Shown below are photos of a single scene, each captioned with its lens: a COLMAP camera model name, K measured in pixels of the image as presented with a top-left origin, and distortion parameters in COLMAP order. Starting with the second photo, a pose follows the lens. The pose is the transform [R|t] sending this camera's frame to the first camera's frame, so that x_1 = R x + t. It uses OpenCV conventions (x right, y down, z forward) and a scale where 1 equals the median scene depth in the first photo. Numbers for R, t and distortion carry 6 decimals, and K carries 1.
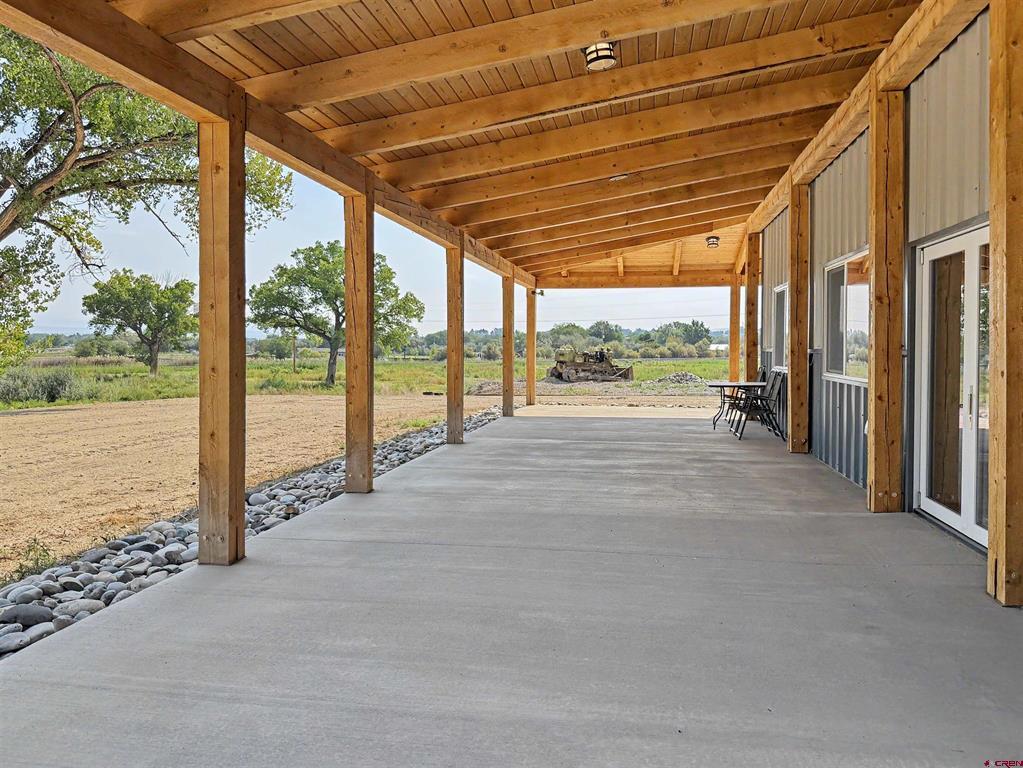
lens RADIAL K [[759.6, 0, 515.2], [0, 759.6, 373.6], [0, 0, 1]] dist [0.043496, -0.054498]
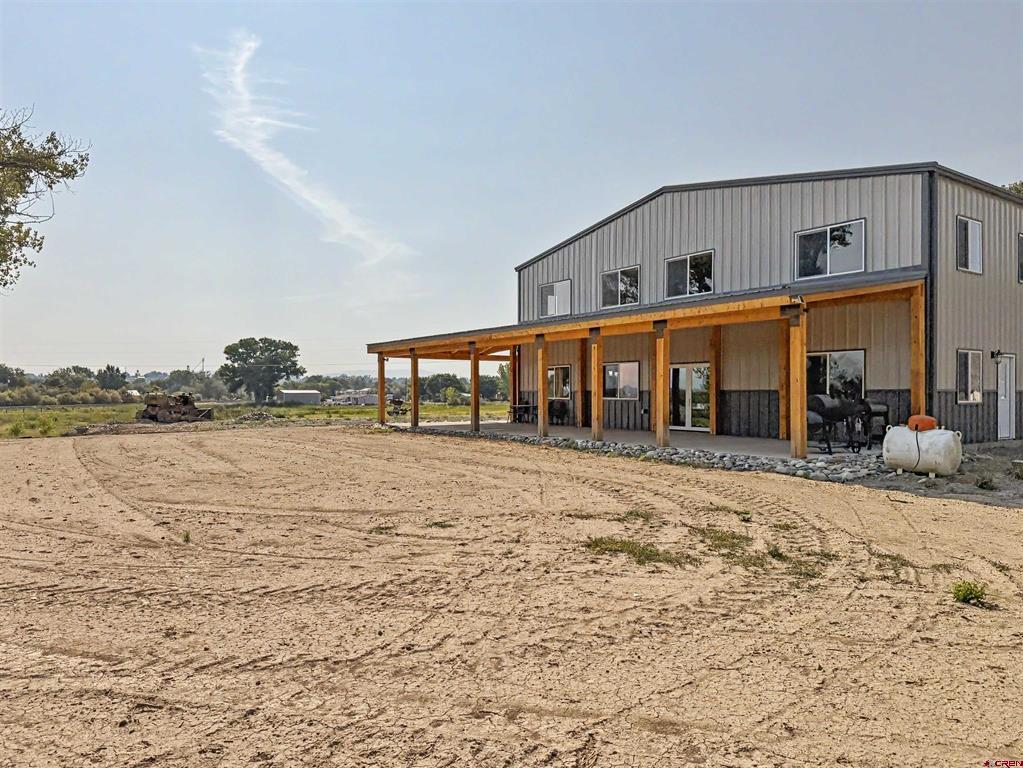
lens RADIAL K [[727.4, 0, 511.5], [0, 727.4, 384.0], [0, 0, 1]] dist [0.149845, -0.285406]
pose [[0.701373, 0.004949, 0.712777, -1.819215], [0.028269, 0.998996, -0.034753, 0.033450], [-0.712234, 0.044524, 0.700529, -0.733951]]
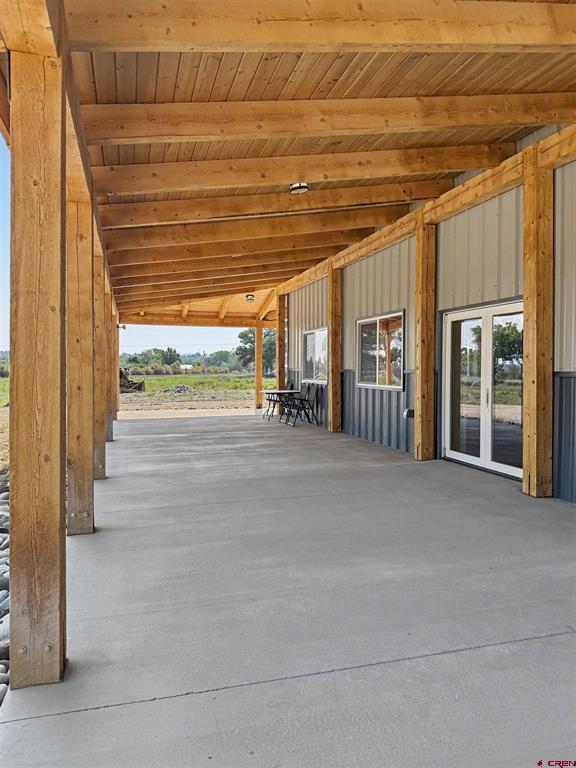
lens RADIAL K [[546.0, 0, 288.0], [0, 546.0, 384.0], [0, 0, 1]] dist [0.149845, -0.285406]
pose [[0.898895, -0.016199, 0.437864, -0.252491], [0.017719, 0.999843, 0.000612, -0.002768], [-0.437805, 0.007208, 0.899041, -0.013845]]
